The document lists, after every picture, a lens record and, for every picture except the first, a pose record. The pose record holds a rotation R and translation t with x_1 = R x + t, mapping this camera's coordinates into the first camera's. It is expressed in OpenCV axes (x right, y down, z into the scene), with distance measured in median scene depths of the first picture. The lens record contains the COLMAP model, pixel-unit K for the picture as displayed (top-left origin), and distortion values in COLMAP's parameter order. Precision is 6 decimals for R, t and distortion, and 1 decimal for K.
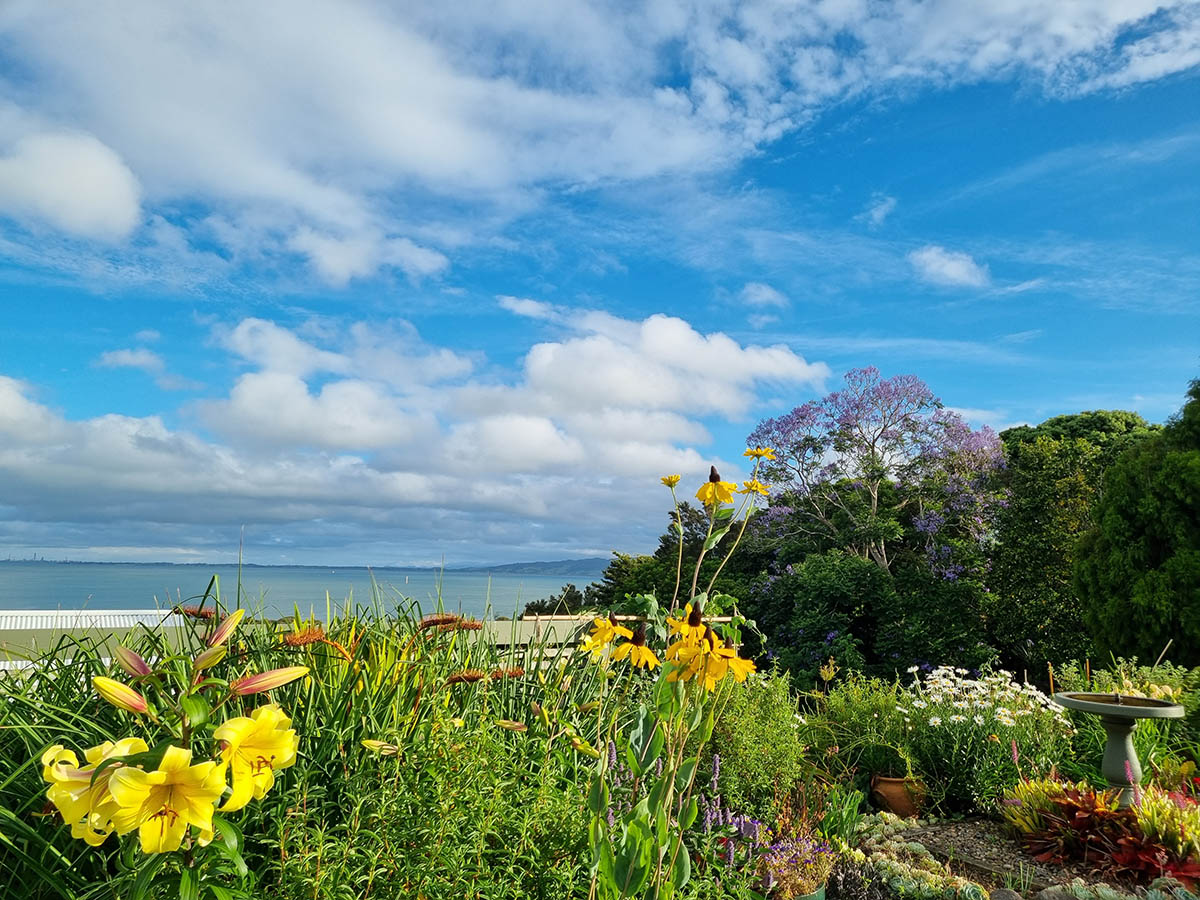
lens RADIAL K [[899.2, 0, 604.1], [0, 899.2, 448.4], [0, 0, 1]] dist [0.062606, -0.054760]
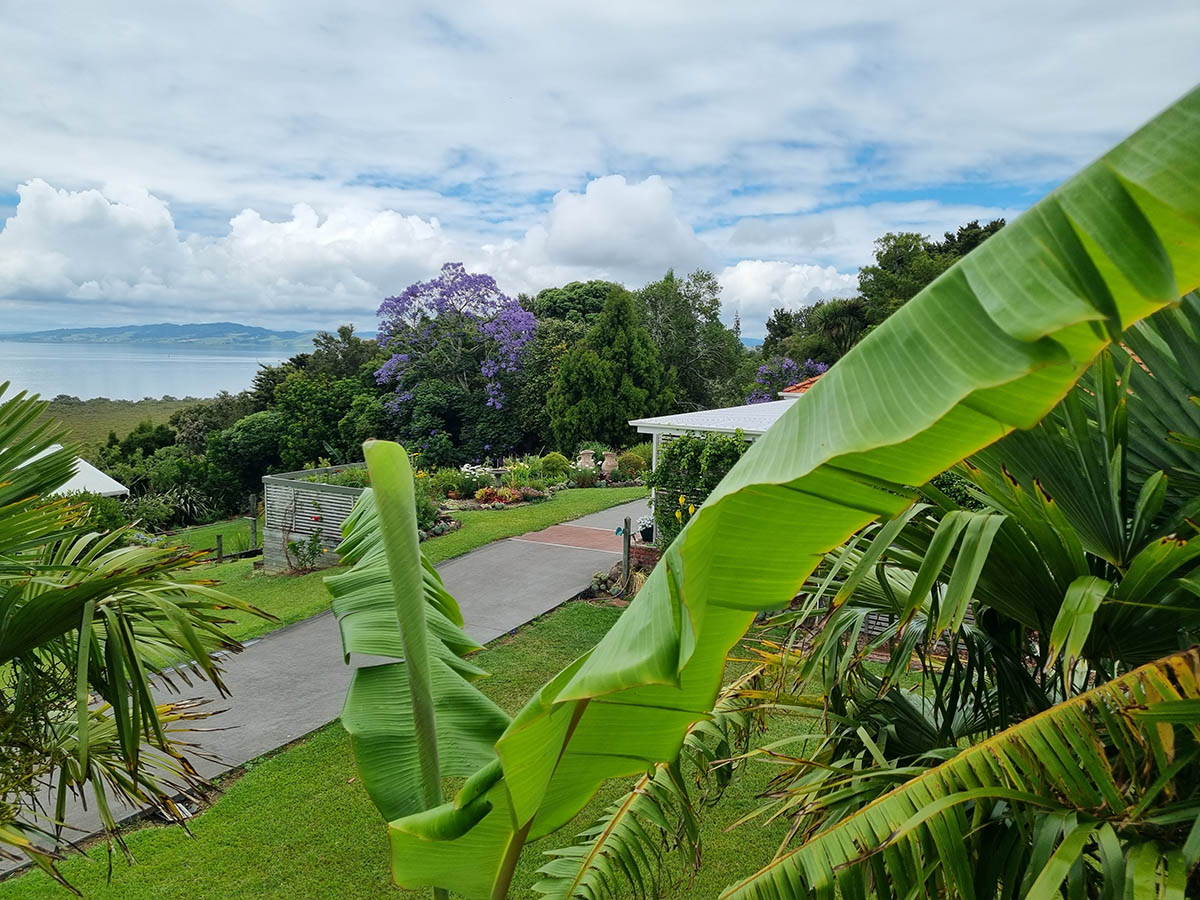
lens RADIAL K [[889.1, 0, 620.8], [0, 889.1, 447.6], [0, 0, 1]] dist [0.040193, -0.003379]
pose [[0.898567, -0.058750, 0.434886, -0.264637], [-0.053406, 0.968992, 0.241252, -0.303424], [-0.435575, -0.240006, 0.867566, -0.993726]]
